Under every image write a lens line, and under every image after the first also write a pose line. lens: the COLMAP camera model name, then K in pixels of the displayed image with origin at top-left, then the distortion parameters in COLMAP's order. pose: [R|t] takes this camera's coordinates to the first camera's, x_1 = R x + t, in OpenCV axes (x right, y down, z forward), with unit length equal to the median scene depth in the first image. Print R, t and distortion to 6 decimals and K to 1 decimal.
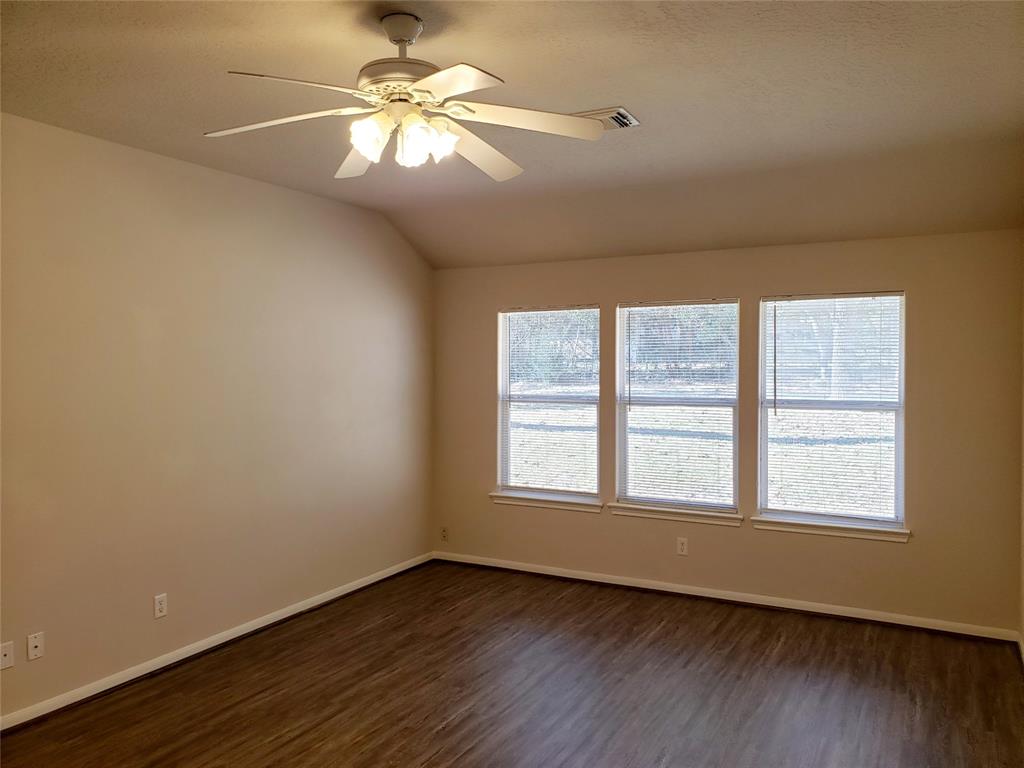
lens RADIAL K [[797.9, 0, 512.0], [0, 797.9, 384.0], [0, 0, 1]] dist [0.069401, -0.082266]
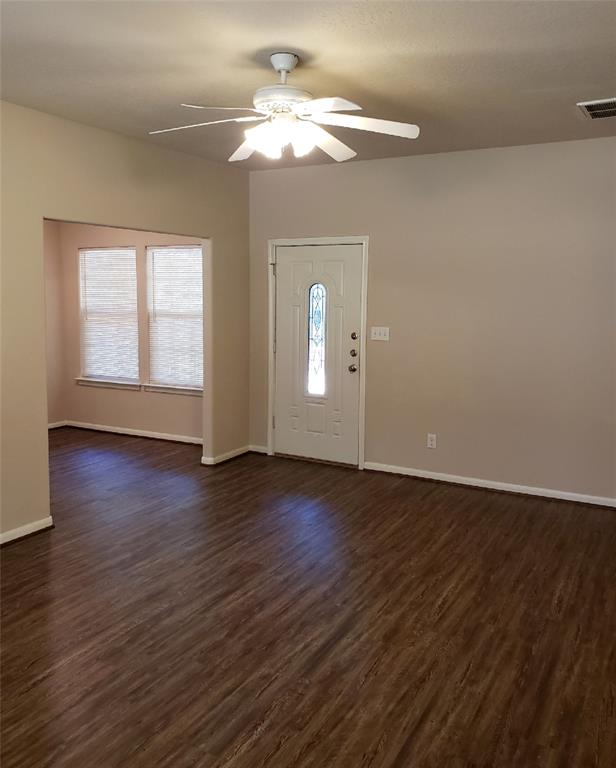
lens RADIAL K [[636.9, 0, 308.0], [0, 636.9, 384.0], [0, 0, 1]] dist [-0.003536, -0.001552]
pose [[-0.999939, -0.009557, 0.005568, -0.102847], [-0.008488, 0.985802, 0.167699, -0.026761], [-0.007092, 0.167642, -0.985822, 1.172329]]
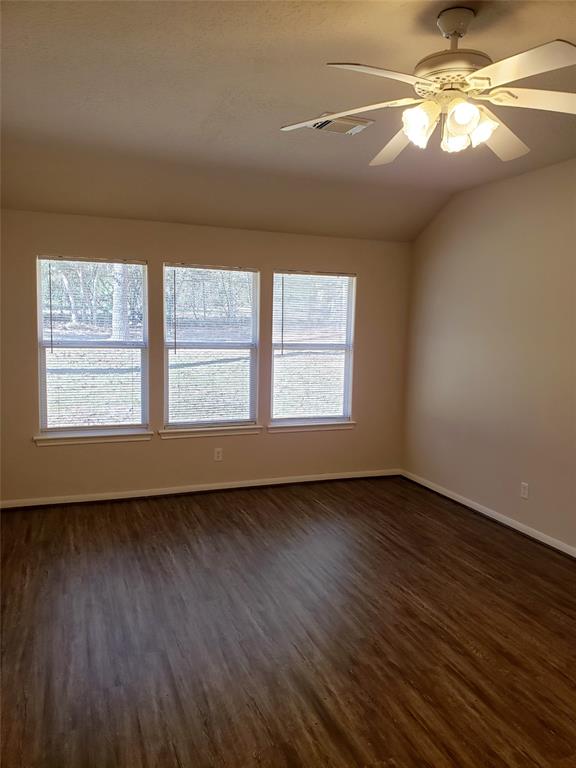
lens RADIAL K [[598.4, 0, 294.6], [0, 598.4, 385.2], [0, 0, 1]] dist [0.069401, -0.082266]
pose [[0.643984, -0.069092, 0.761912, -0.516428], [-0.004494, 0.995555, 0.094078, -0.007218], [-0.765026, -0.064009, 0.640811, 0.313401]]
